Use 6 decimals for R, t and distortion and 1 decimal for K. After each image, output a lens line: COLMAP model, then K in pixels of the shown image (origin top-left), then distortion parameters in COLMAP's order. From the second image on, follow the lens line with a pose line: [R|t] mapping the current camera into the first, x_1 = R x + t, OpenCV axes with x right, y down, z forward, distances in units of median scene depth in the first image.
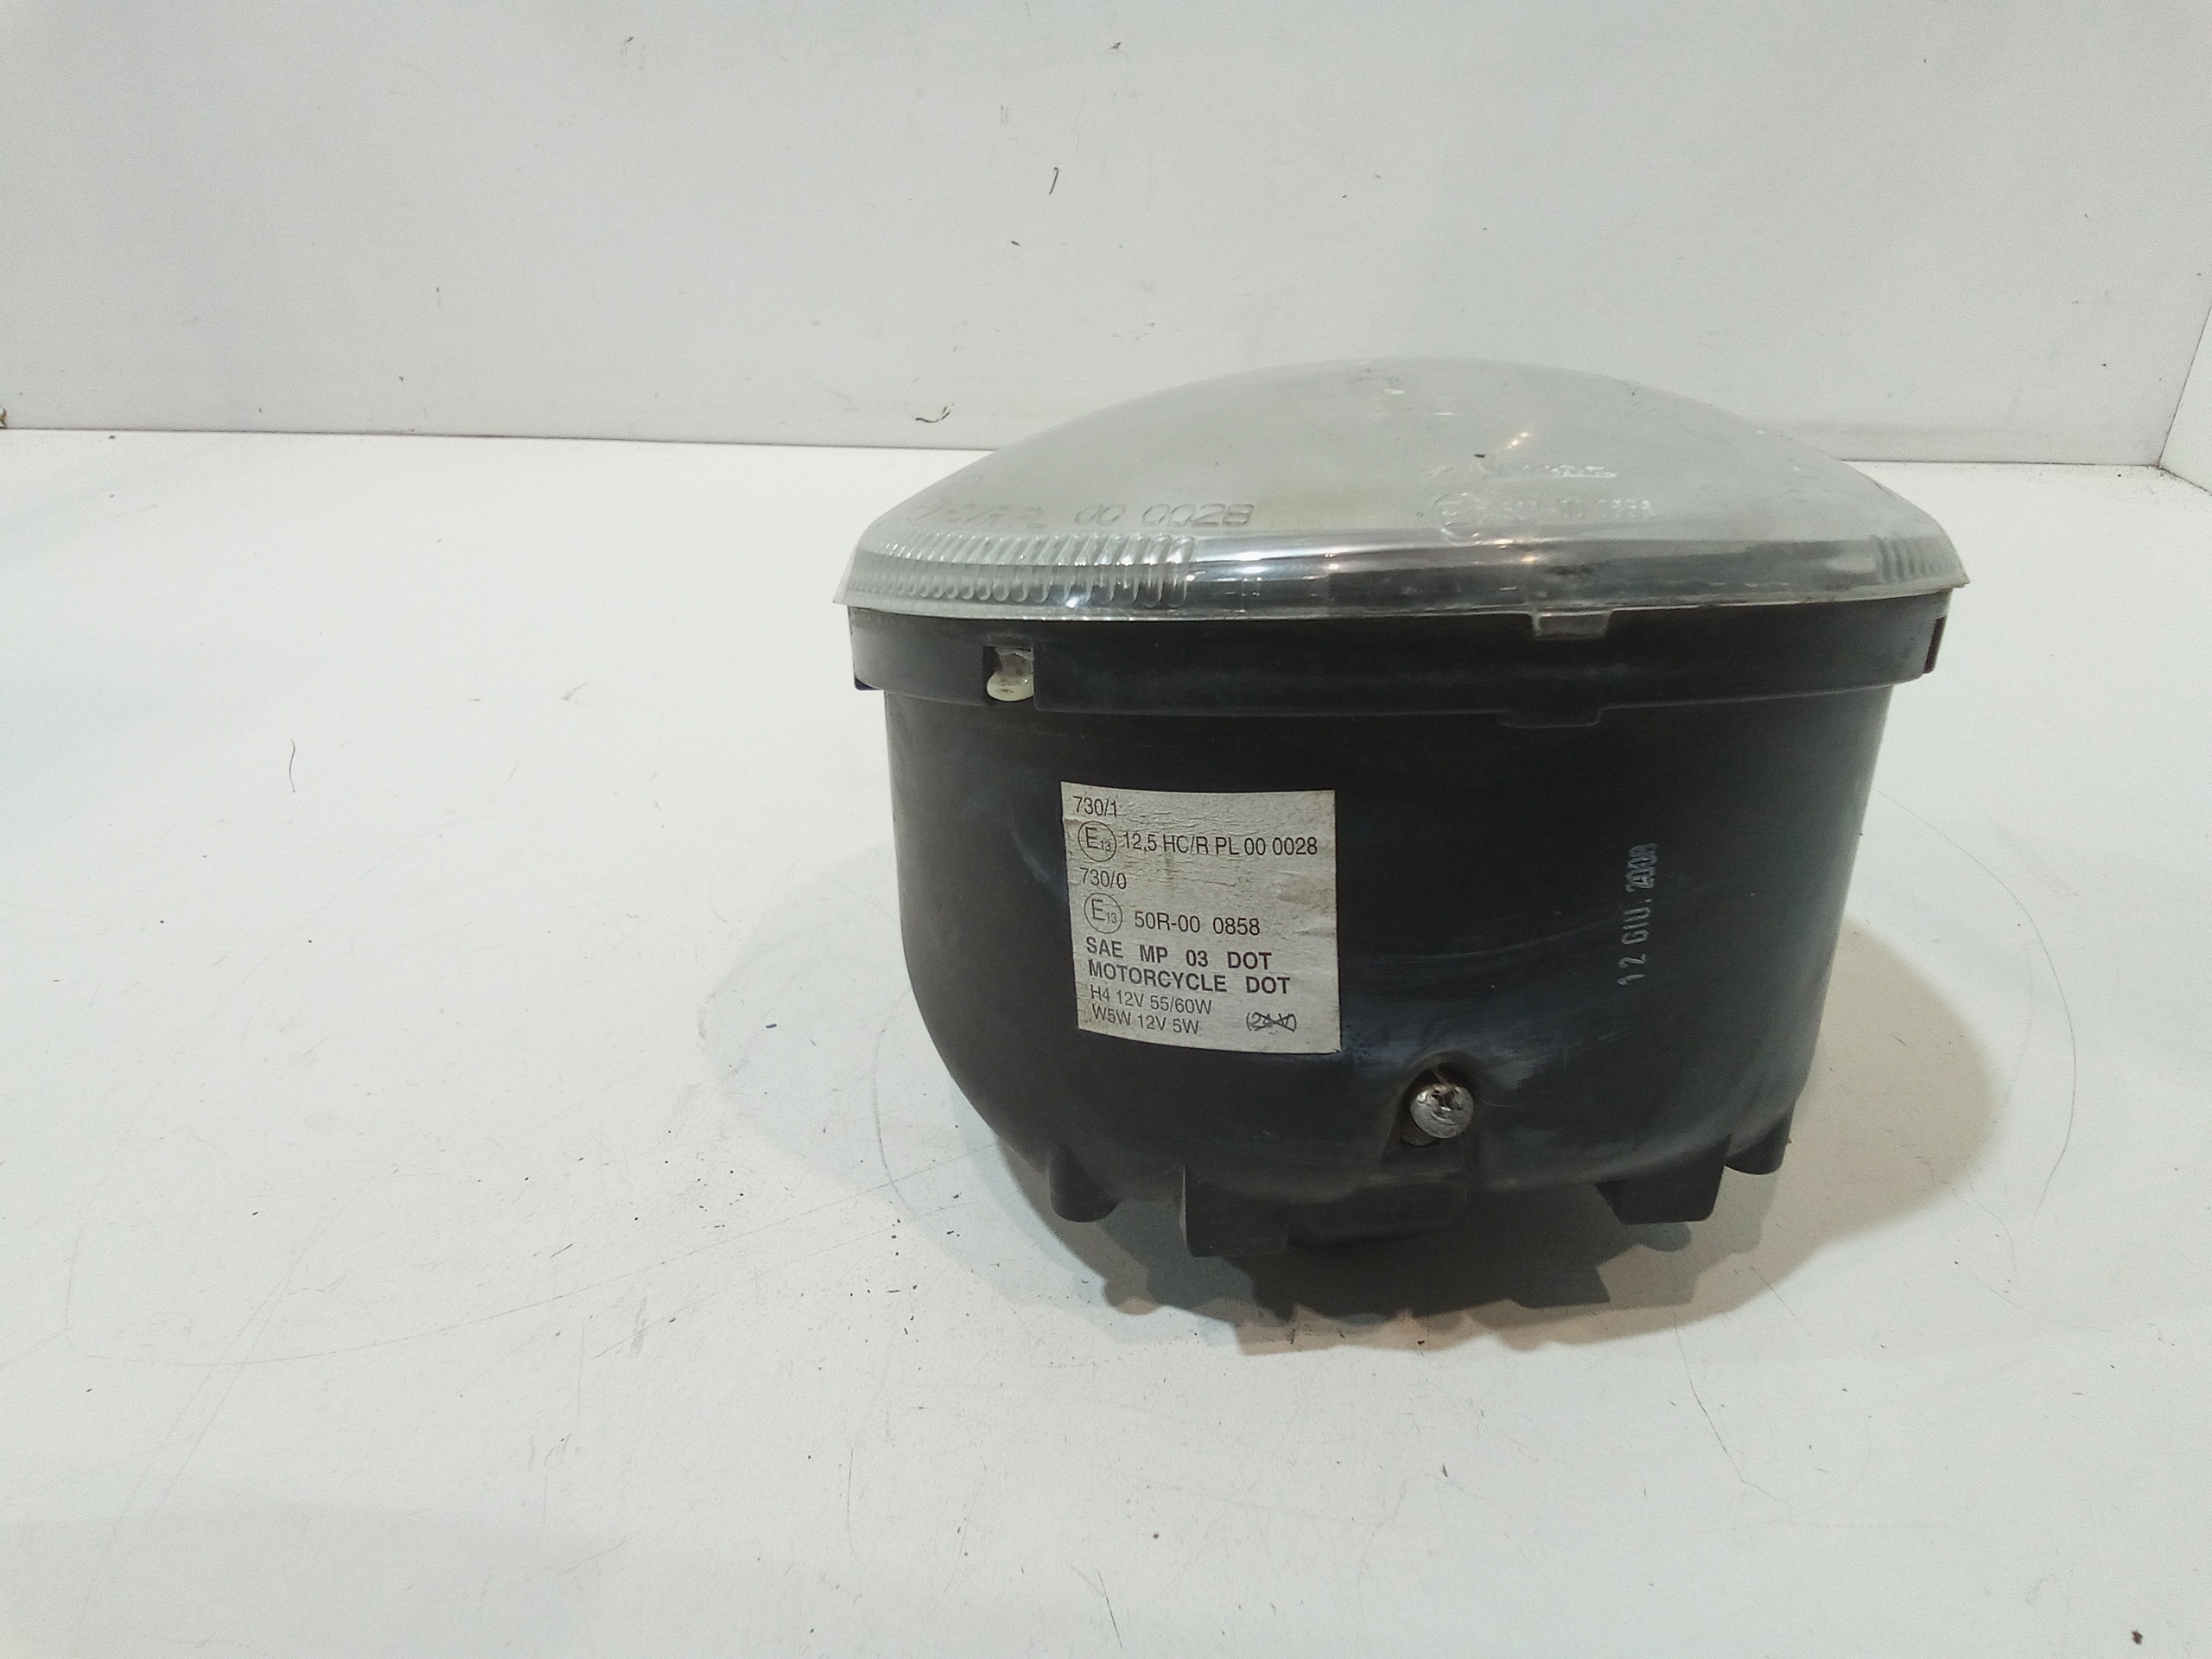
lens RADIAL K [[1529.1, 0, 1105.8], [0, 1529.1, 820.4], [0, 0, 1]] dist [0.040357, -0.074114]
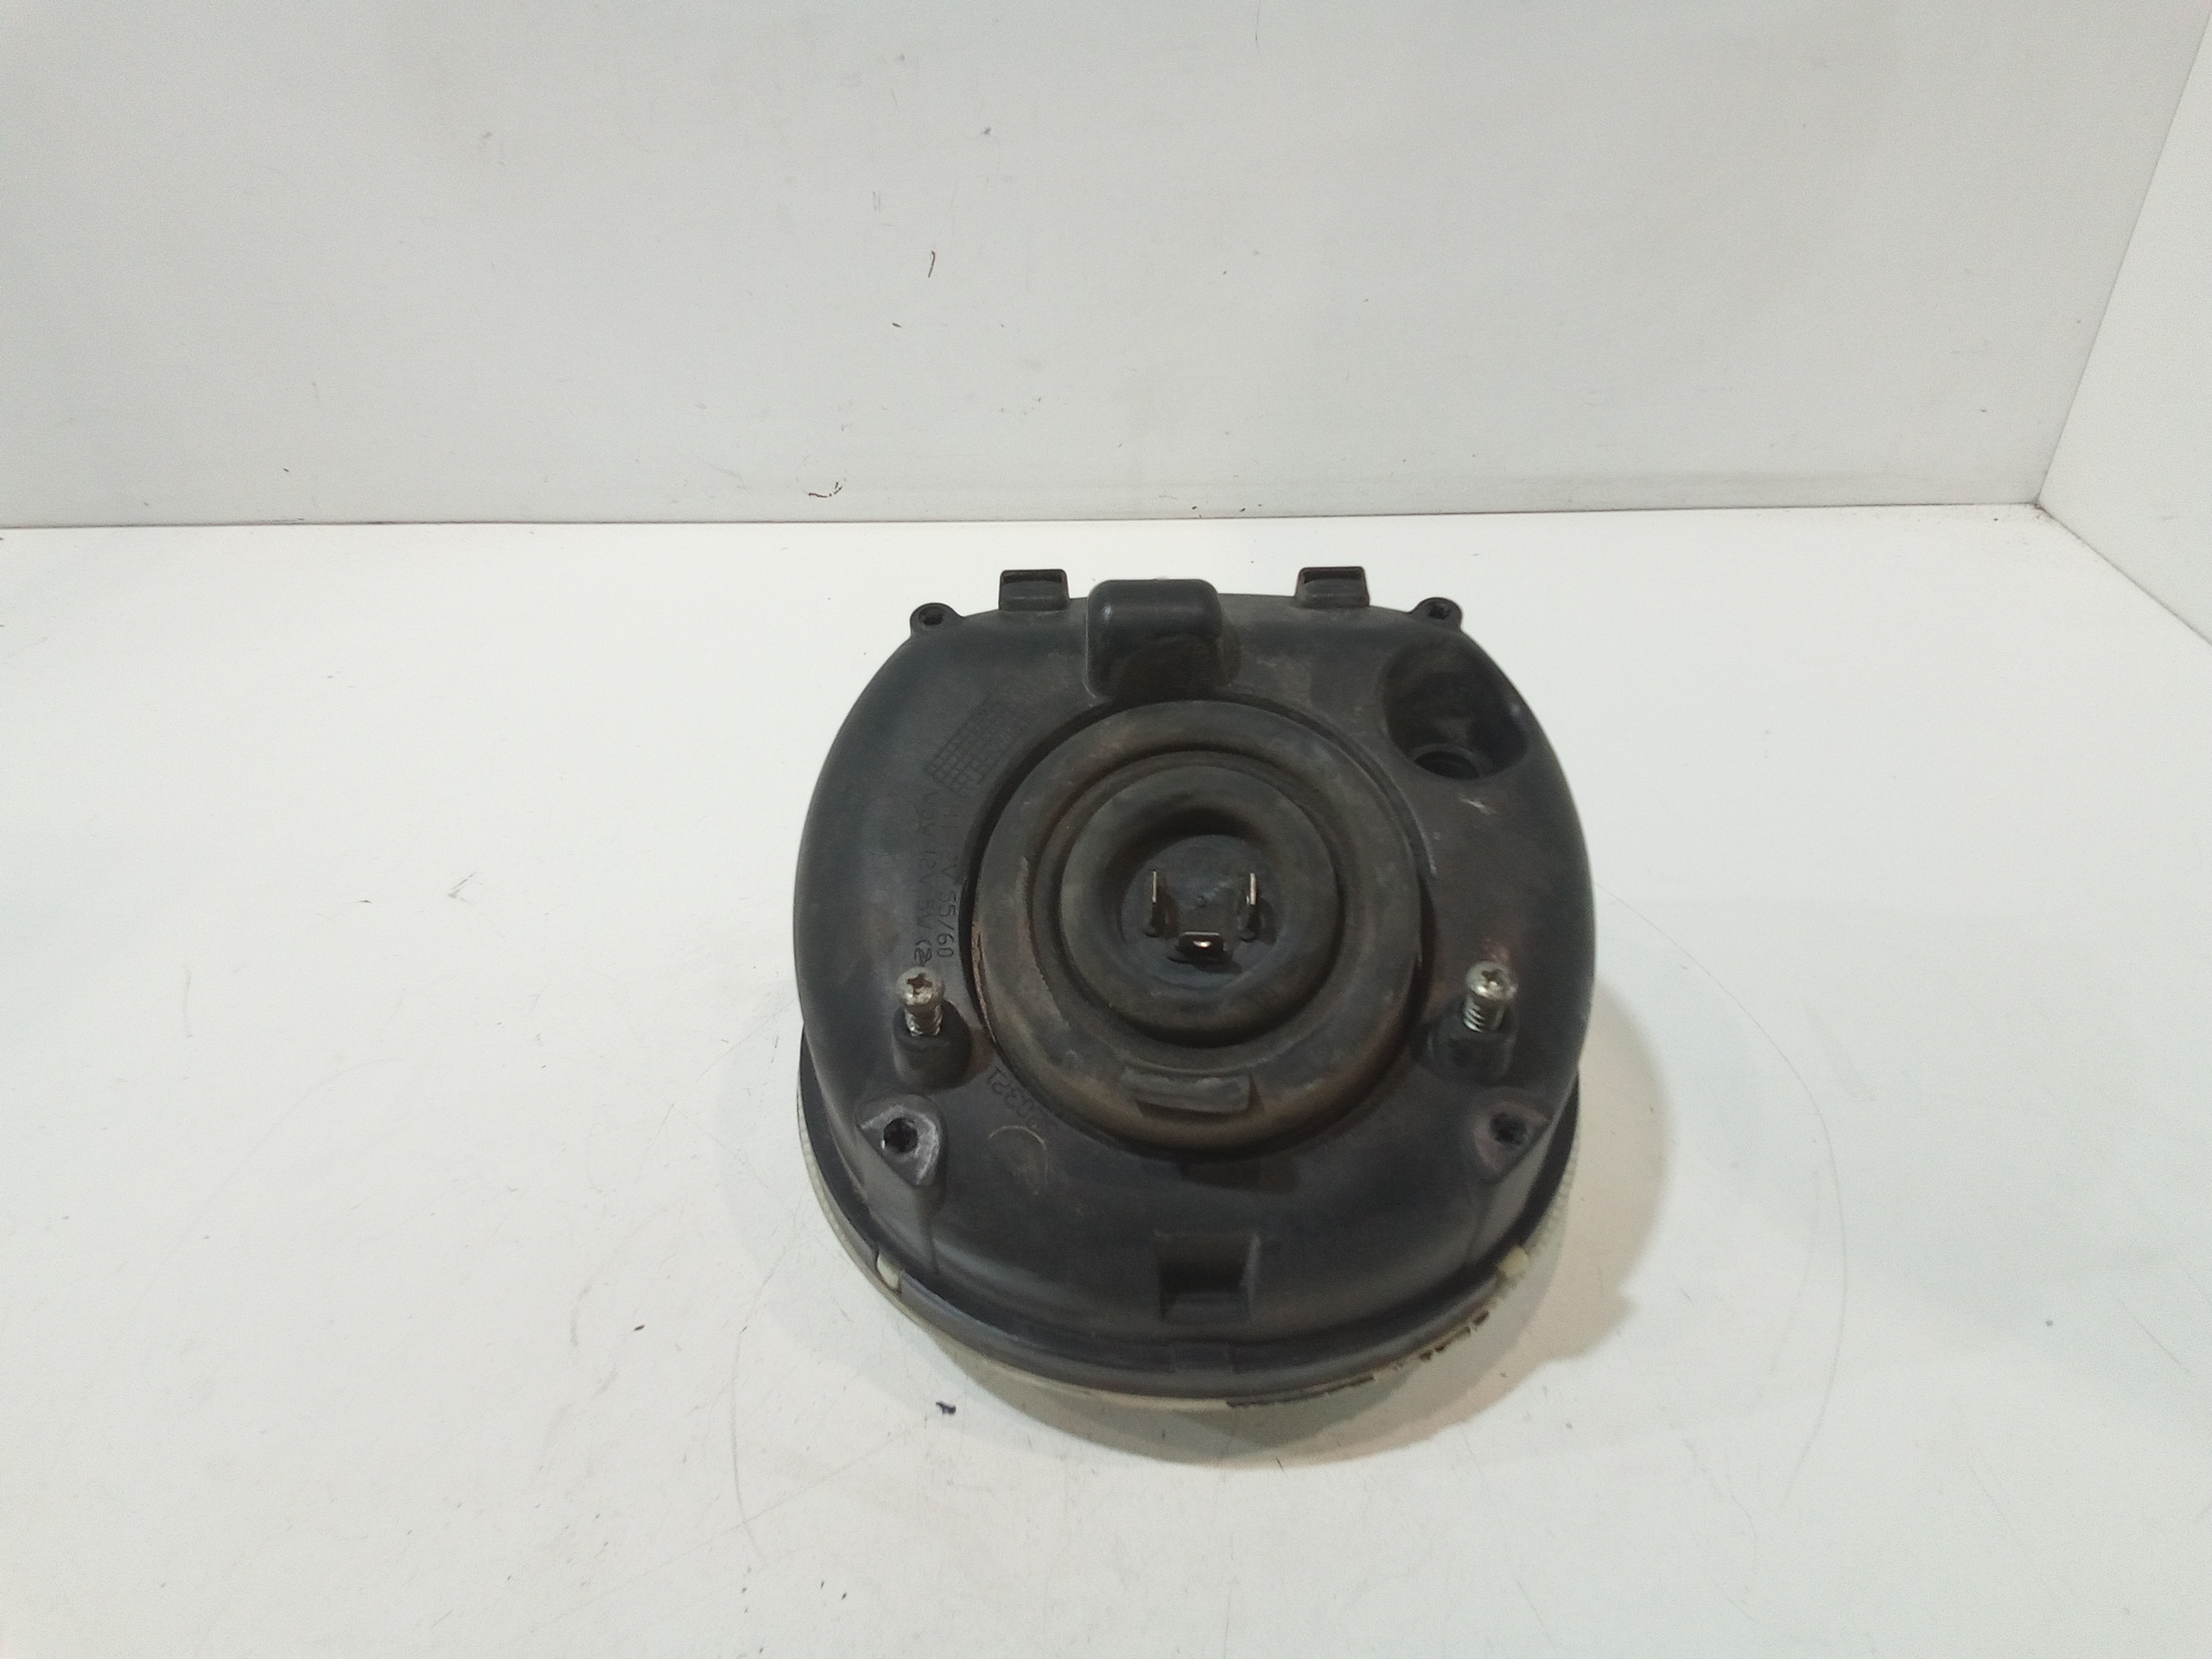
lens RADIAL K [[1510.1, 0, 1106.0], [0, 1510.1, 829.5], [0, 0, 1]] dist [0.043585, -0.074753]
pose [[0.999306, -0.032173, 0.018791, 0.046177], [0.030025, 0.994003, 0.105150, -0.146819], [-0.022061, -0.104512, 0.994279, -0.011961]]
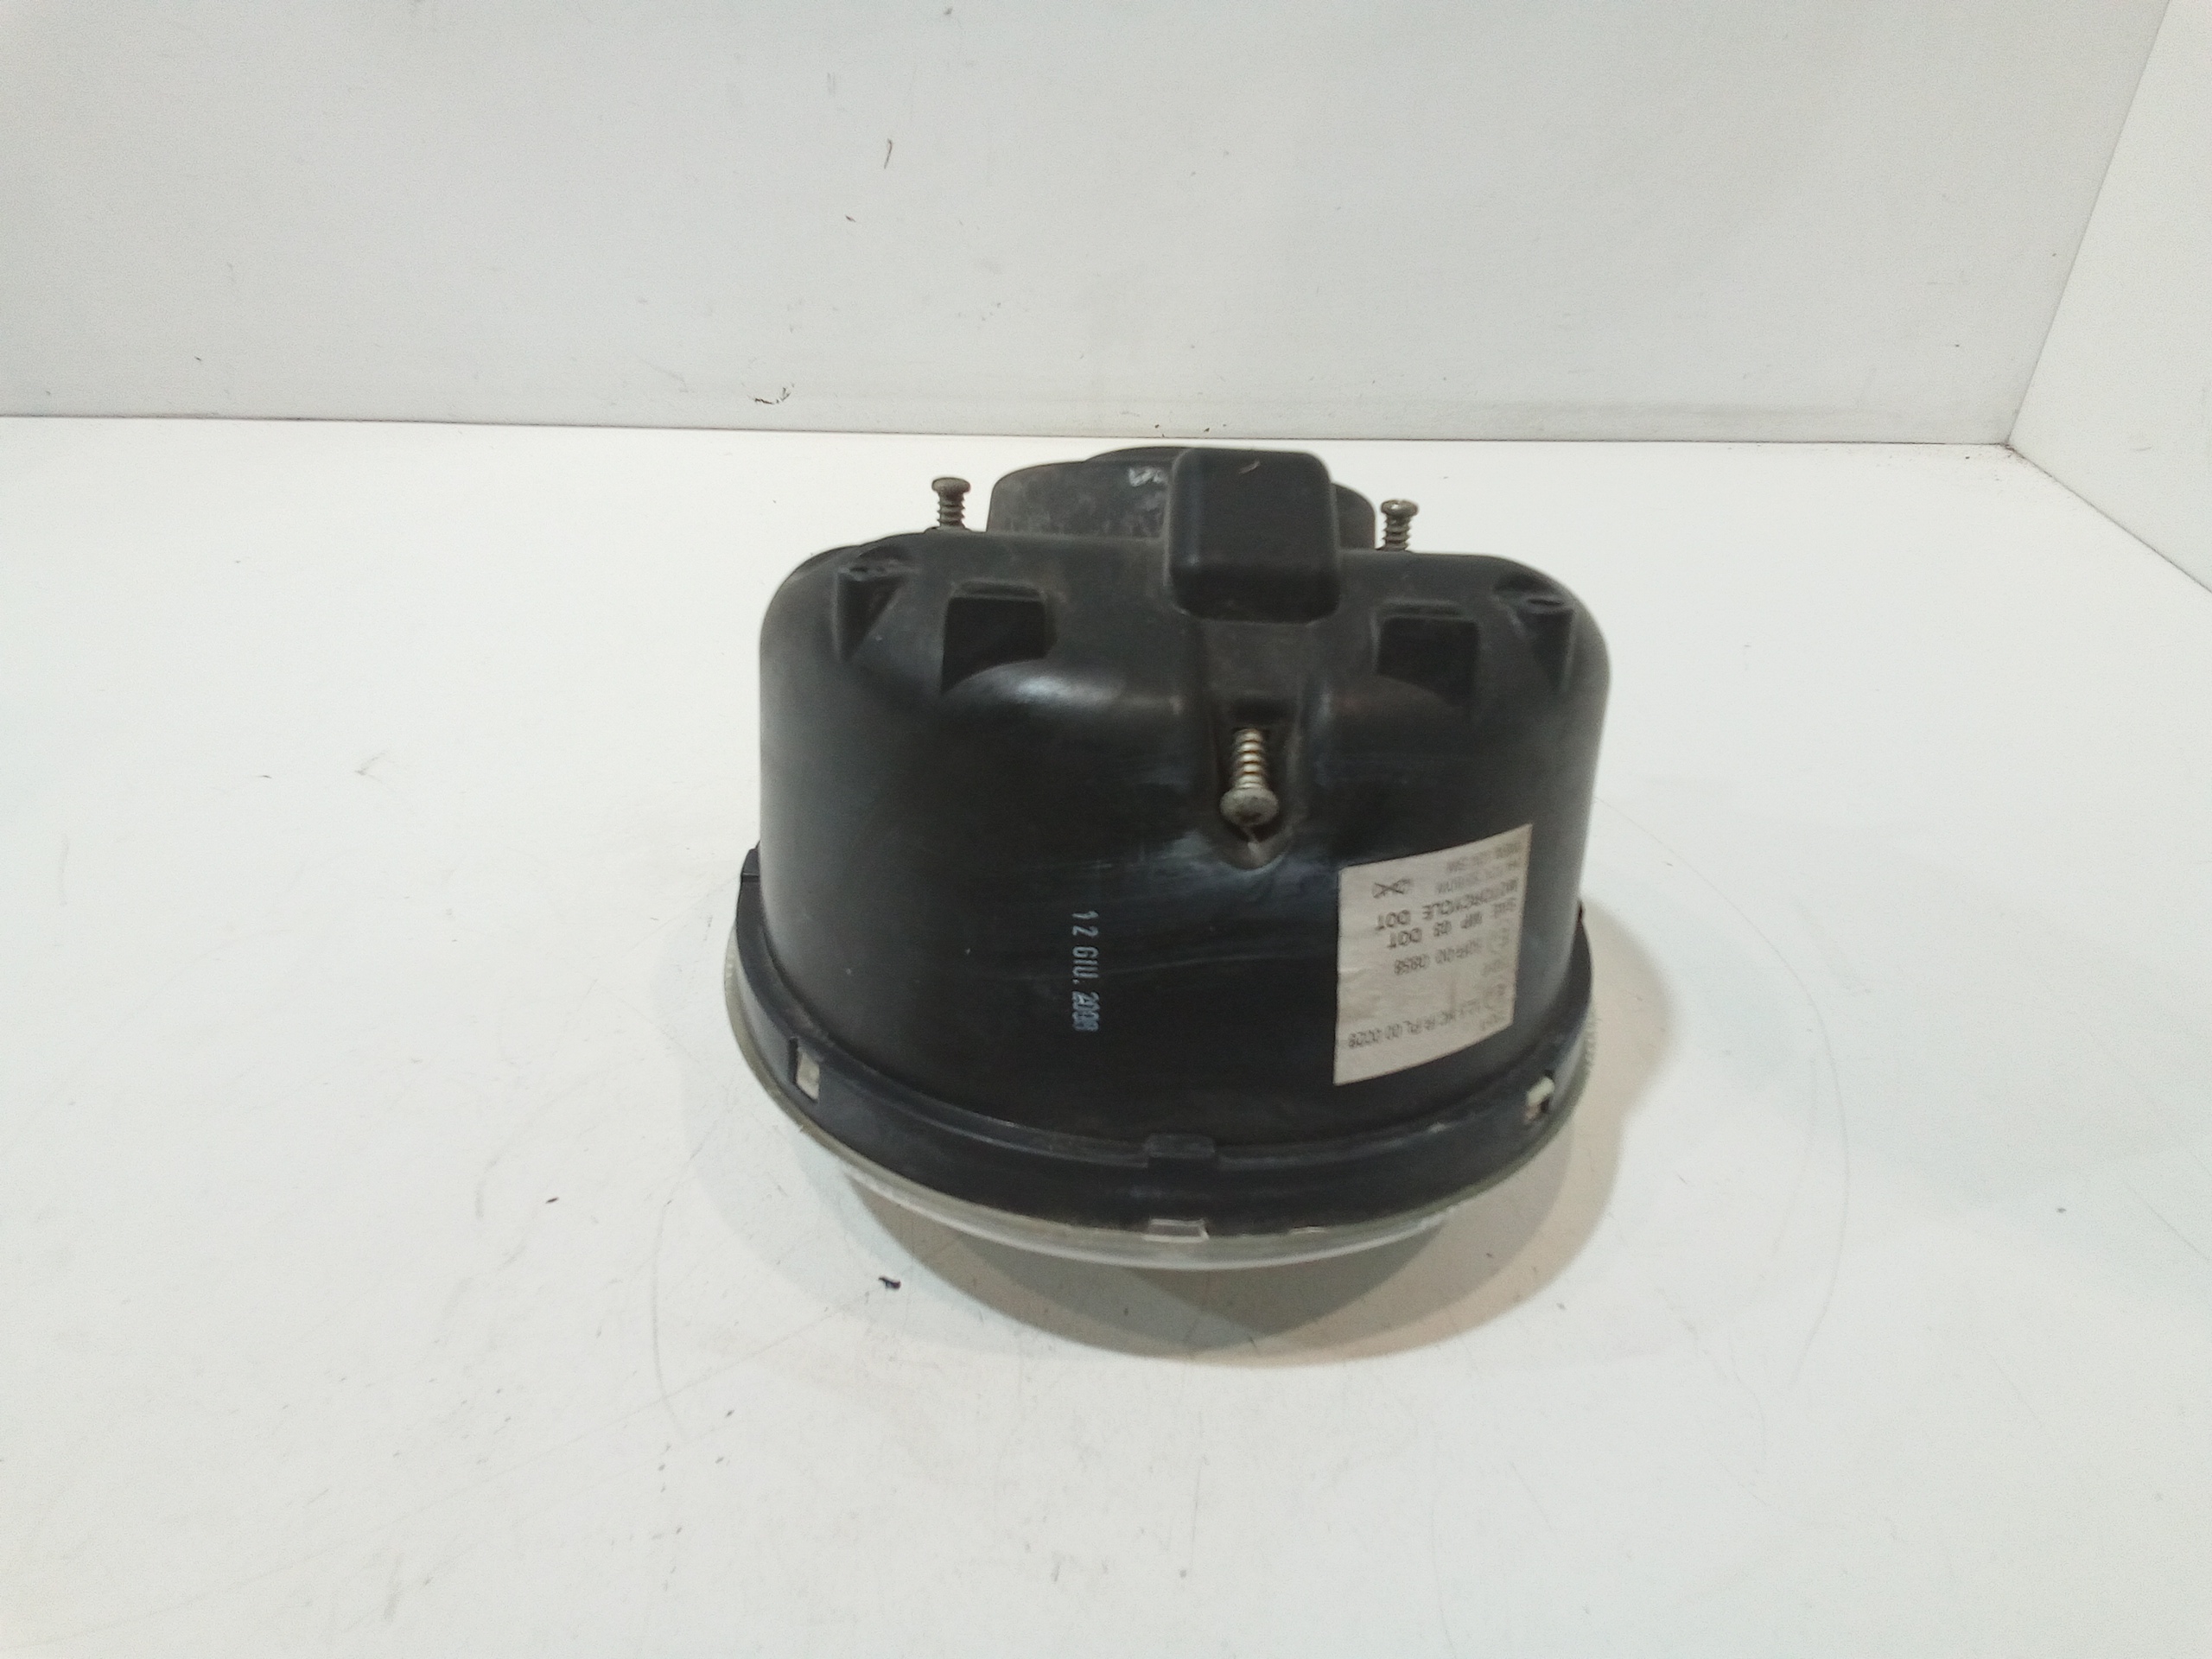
lens RADIAL K [[1510.1, 0, 1106.0], [0, 1510.1, 829.5], [0, 0, 1]] dist [0.043585, -0.074753]
pose [[0.998283, -0.016376, 0.056236, 0.038975], [0.010626, 0.994824, 0.101056, -0.091134], [-0.057600, -0.100285, 0.993290, 0.019957]]
